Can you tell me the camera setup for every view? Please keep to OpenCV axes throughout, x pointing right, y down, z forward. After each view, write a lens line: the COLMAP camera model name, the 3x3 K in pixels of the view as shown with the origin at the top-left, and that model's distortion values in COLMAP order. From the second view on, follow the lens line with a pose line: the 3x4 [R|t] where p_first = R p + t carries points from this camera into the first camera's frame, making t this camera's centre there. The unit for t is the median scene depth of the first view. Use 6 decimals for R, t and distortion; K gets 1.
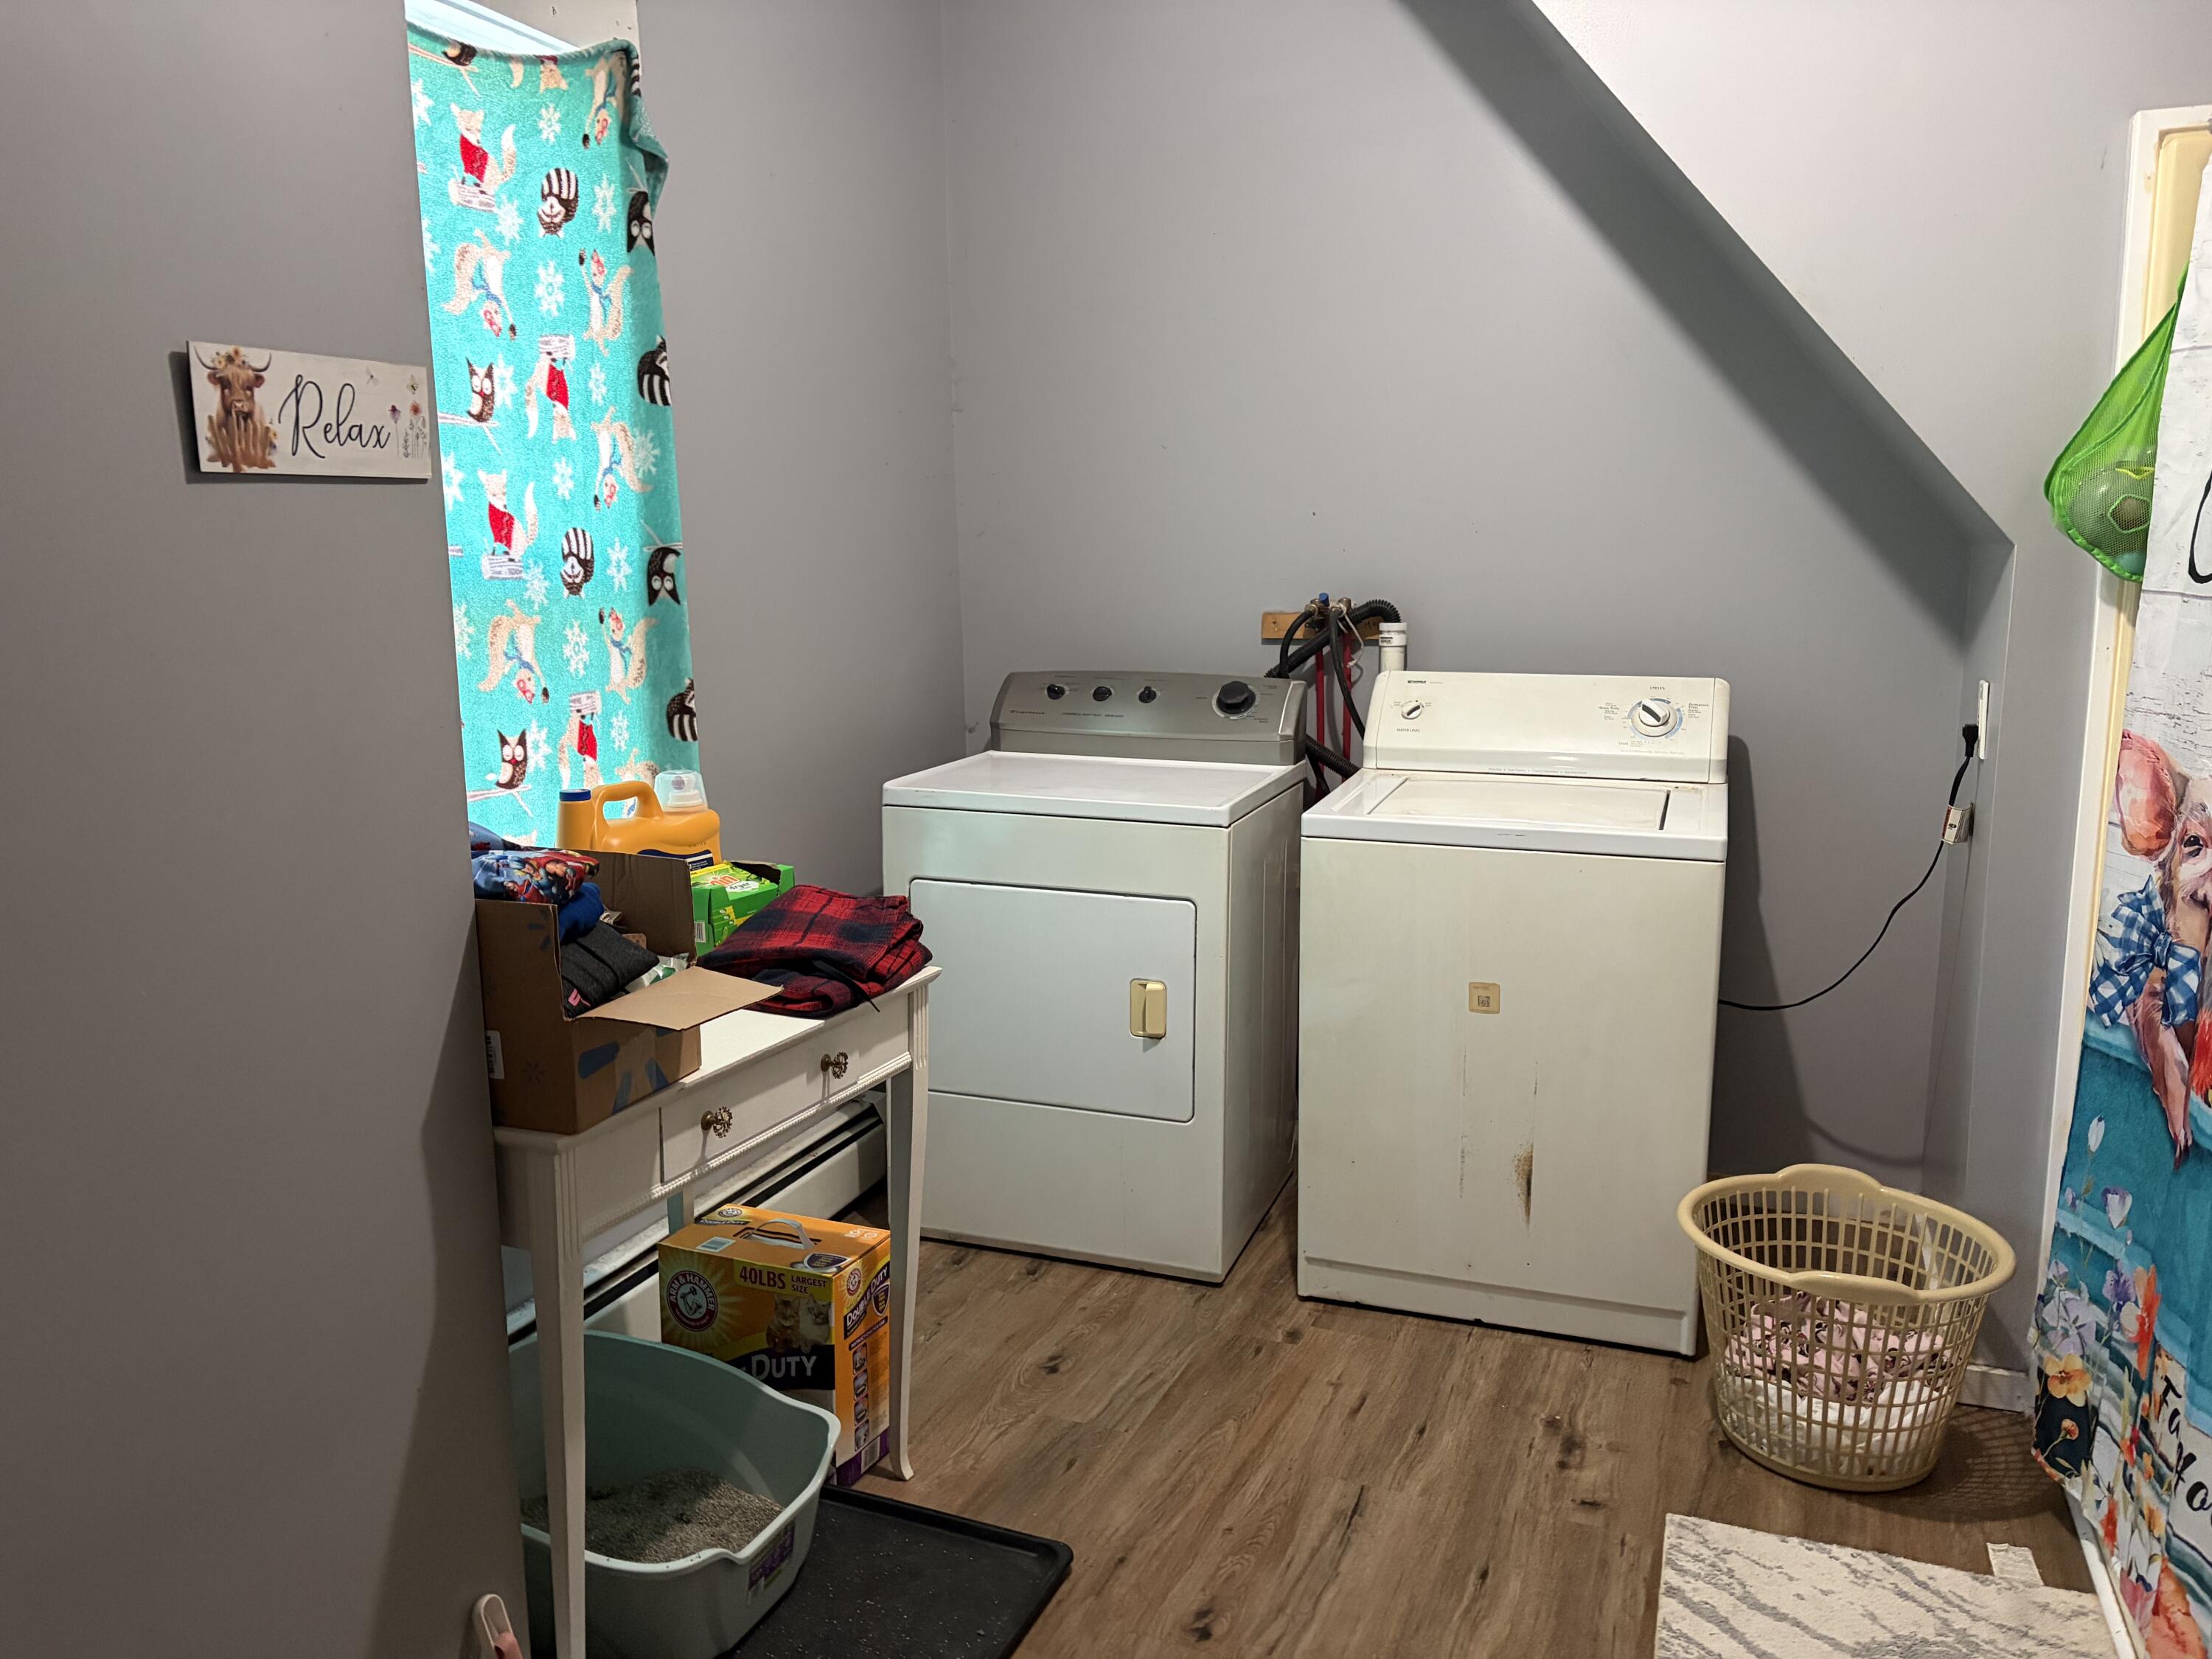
lens RADIAL K [[1680.4, 0, 1104.3], [0, 1680.4, 829.9], [0, 0, 1]] dist [0.047873, -0.046471]
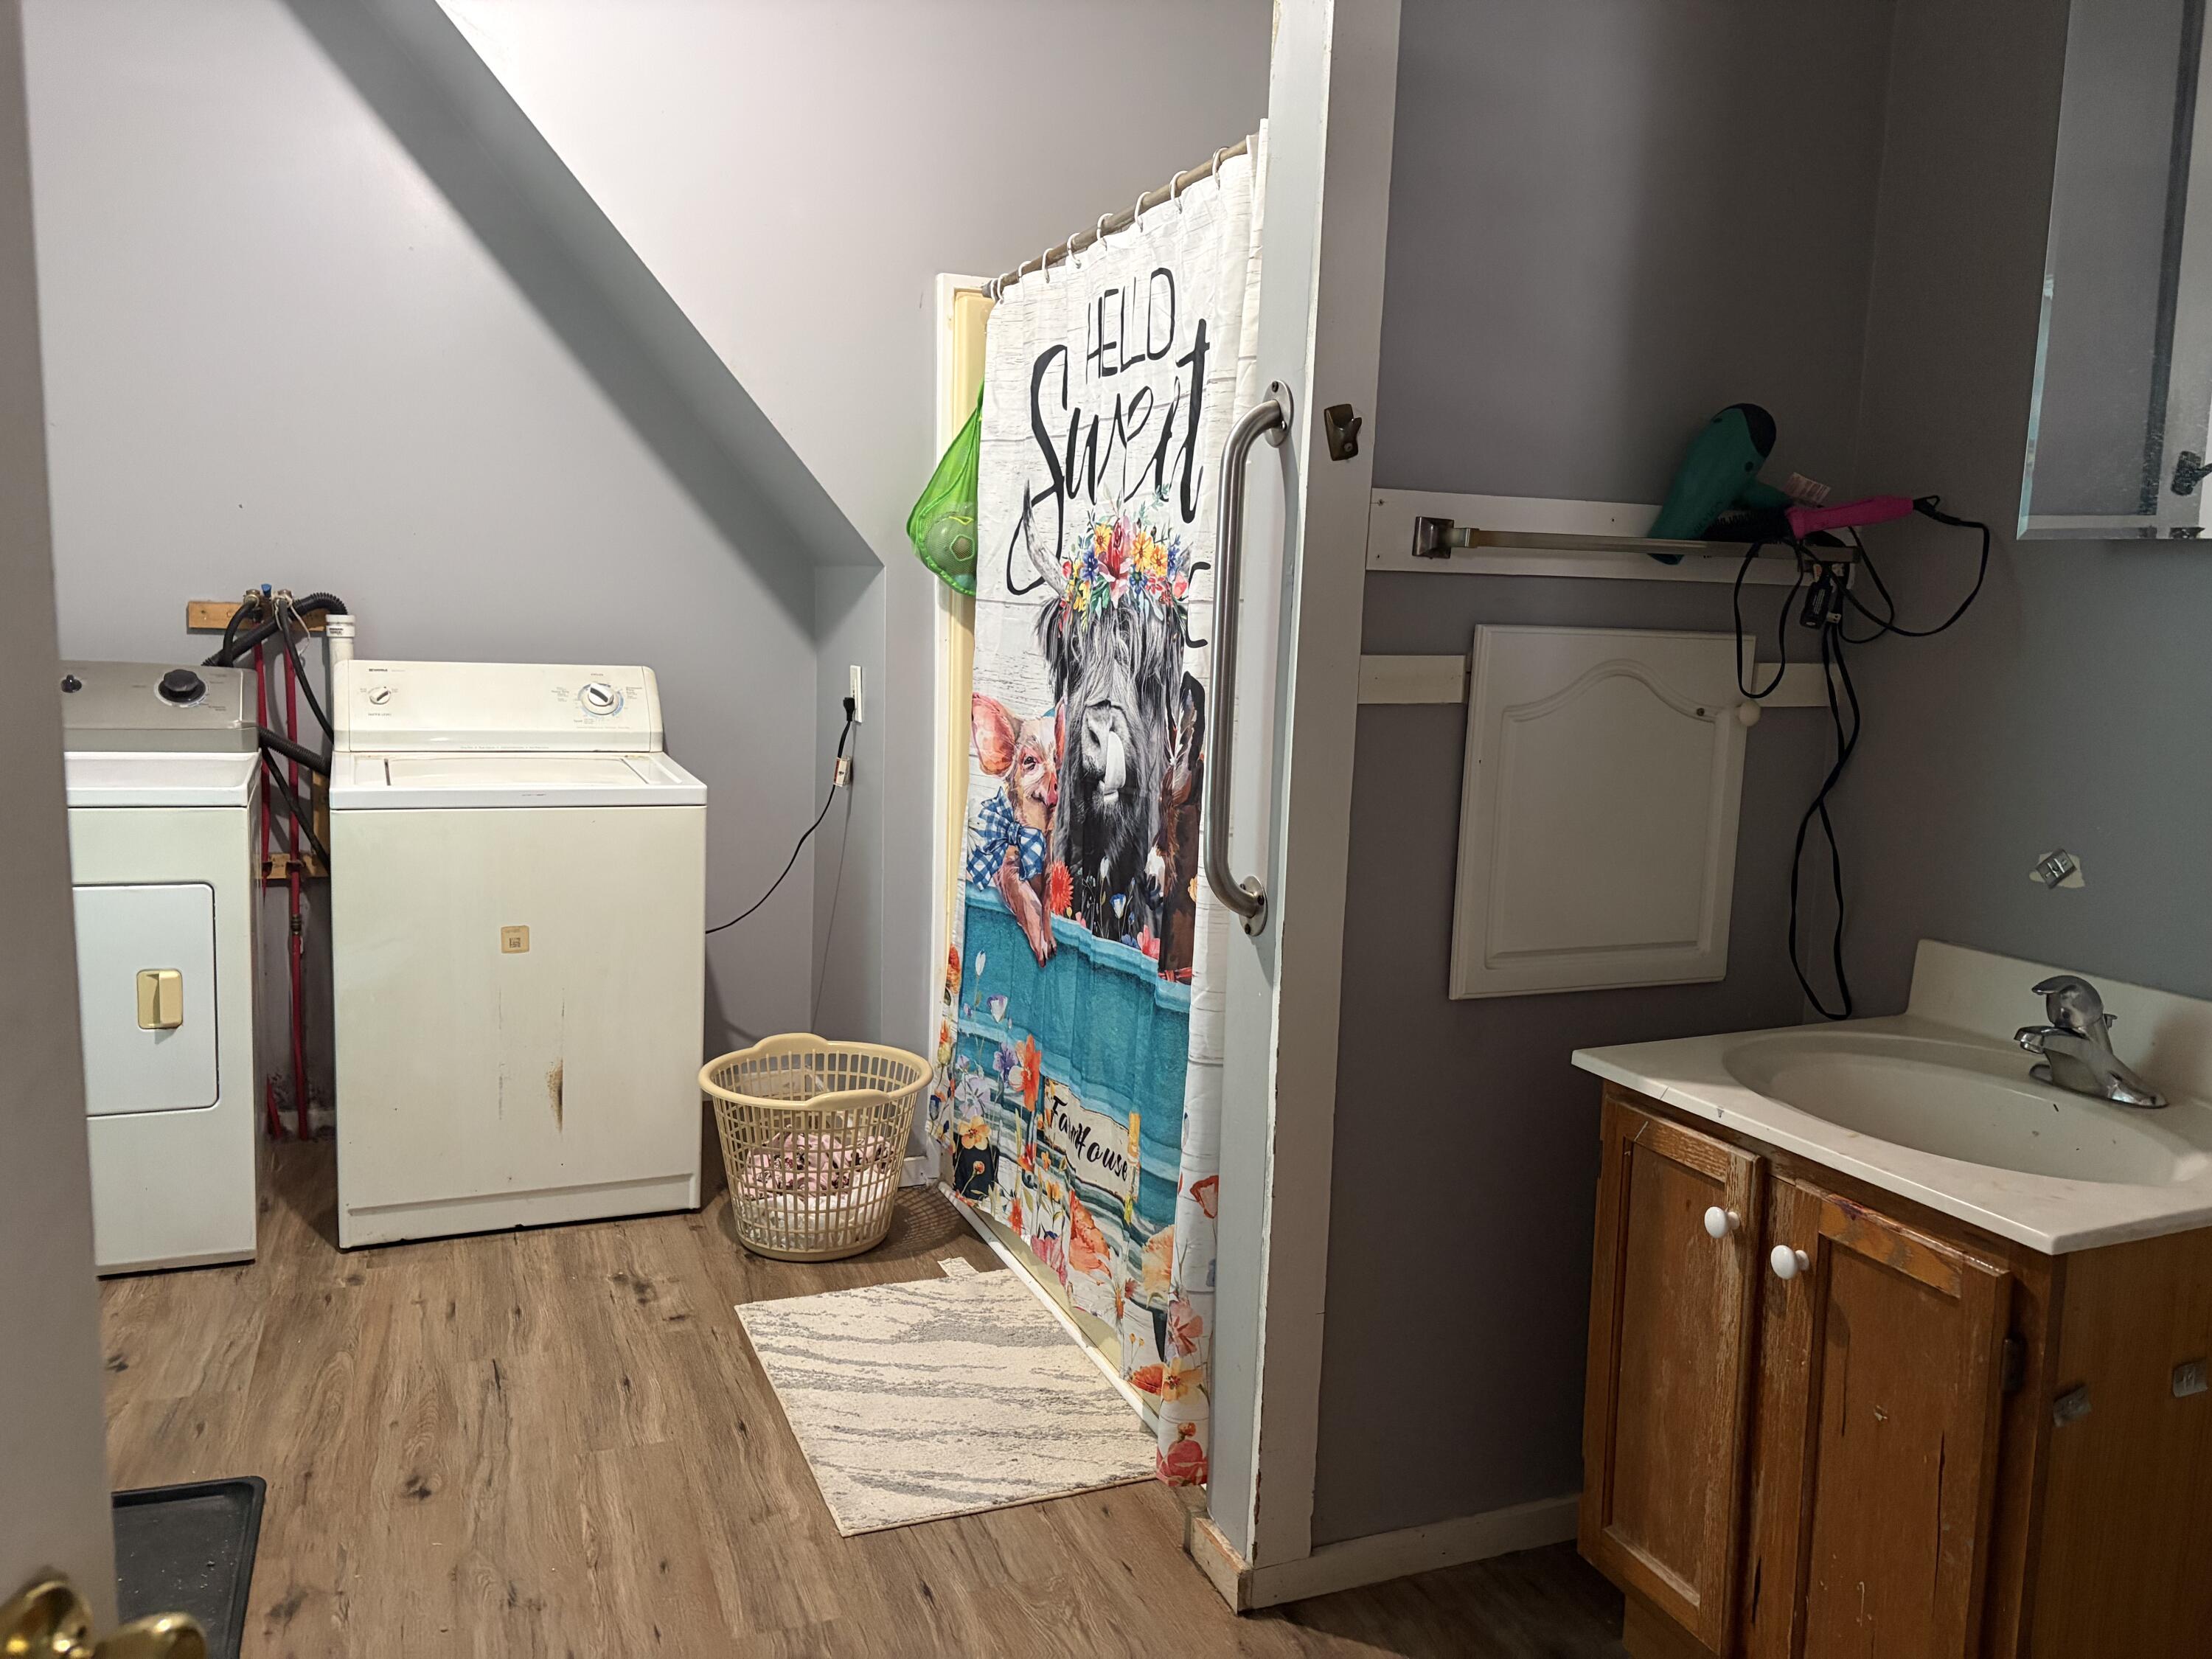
lens RADIAL K [[1680.4, 0, 1135.7], [0, 1680.4, 830.3], [0, 0, 1]] dist [0.047873, -0.046471]
pose [[0.710245, -0.068046, 0.700658, -0.316230], [0.077878, 0.996803, 0.017863, 0.043326], [-0.699634, 0.041878, 0.713273, -0.137634]]
